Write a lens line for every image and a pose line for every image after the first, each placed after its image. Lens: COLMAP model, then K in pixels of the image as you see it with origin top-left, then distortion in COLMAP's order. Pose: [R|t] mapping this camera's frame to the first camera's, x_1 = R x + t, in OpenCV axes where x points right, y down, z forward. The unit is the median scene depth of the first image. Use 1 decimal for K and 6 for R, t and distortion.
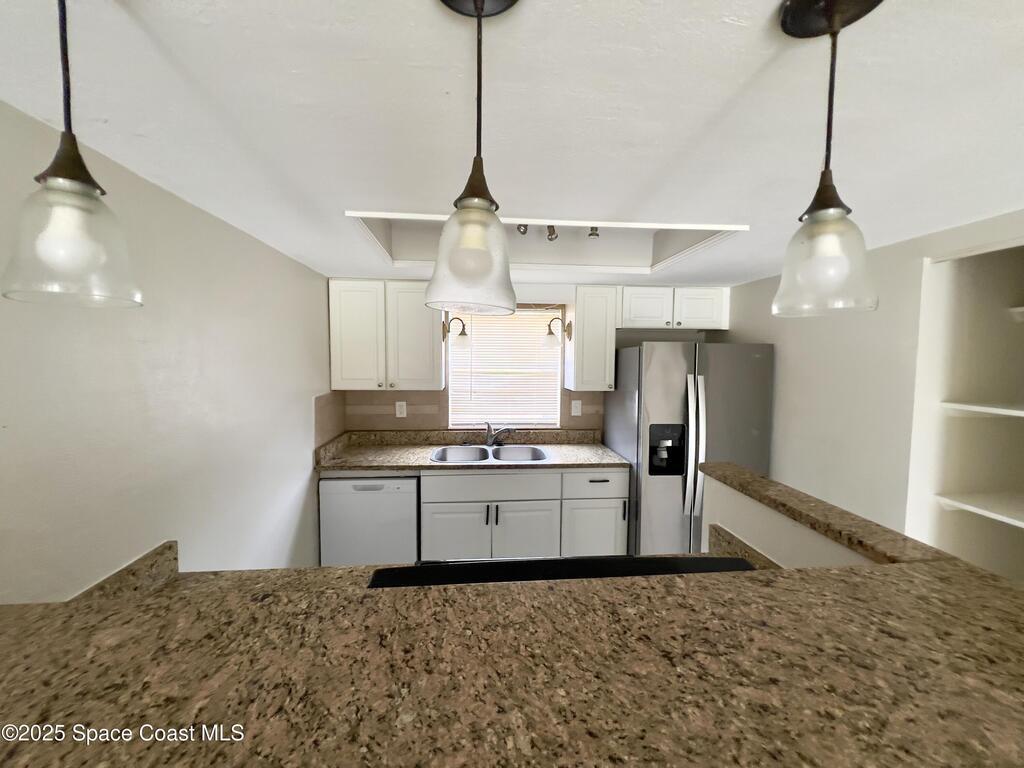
lens RADIAL K [[409.1, 0, 511.6], [0, 409.1, 381.2], [0, 0, 1]] dist [-0.000814, -0.000292]
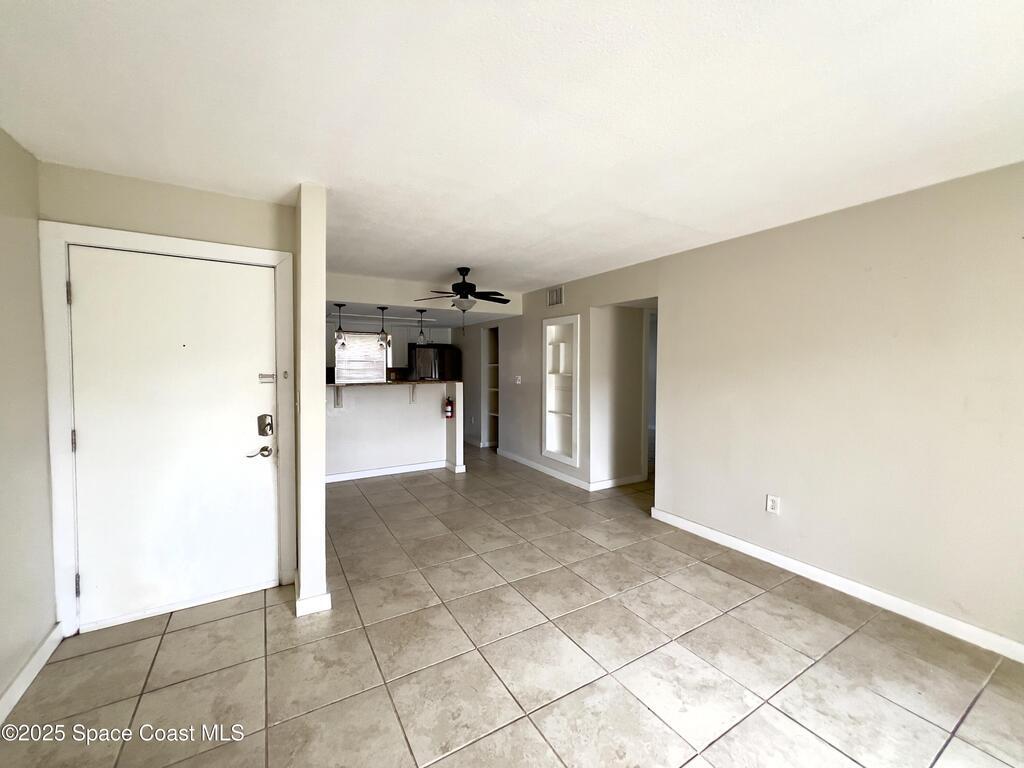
lens RADIAL K [[409.1, 0, 504.4], [0, 409.1, 379.5], [0, 0, 1]] dist [-0.000814, -0.000292]
pose [[0.909366, -0.018624, 0.415579, -0.276128], [0.028149, 0.999463, -0.016803, 0.167151], [-0.415043, 0.026978, 0.909402, -1.651264]]
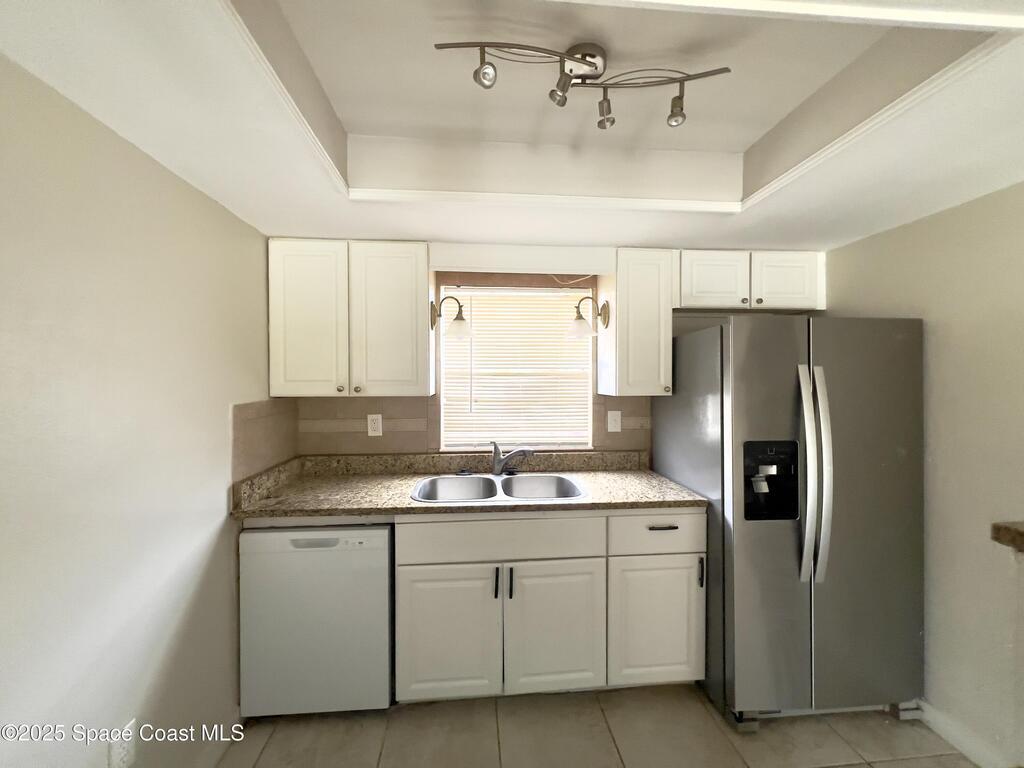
lens RADIAL K [[409.1, 0, 509.1], [0, 409.1, 378.4], [0, 0, 1]] dist [-0.000814, -0.000292]
pose [[0.999924, -0.010500, -0.006493, -0.029328], [0.010082, 0.998065, -0.061363, 0.037038], [0.007125, 0.061293, 0.998094, 0.304286]]
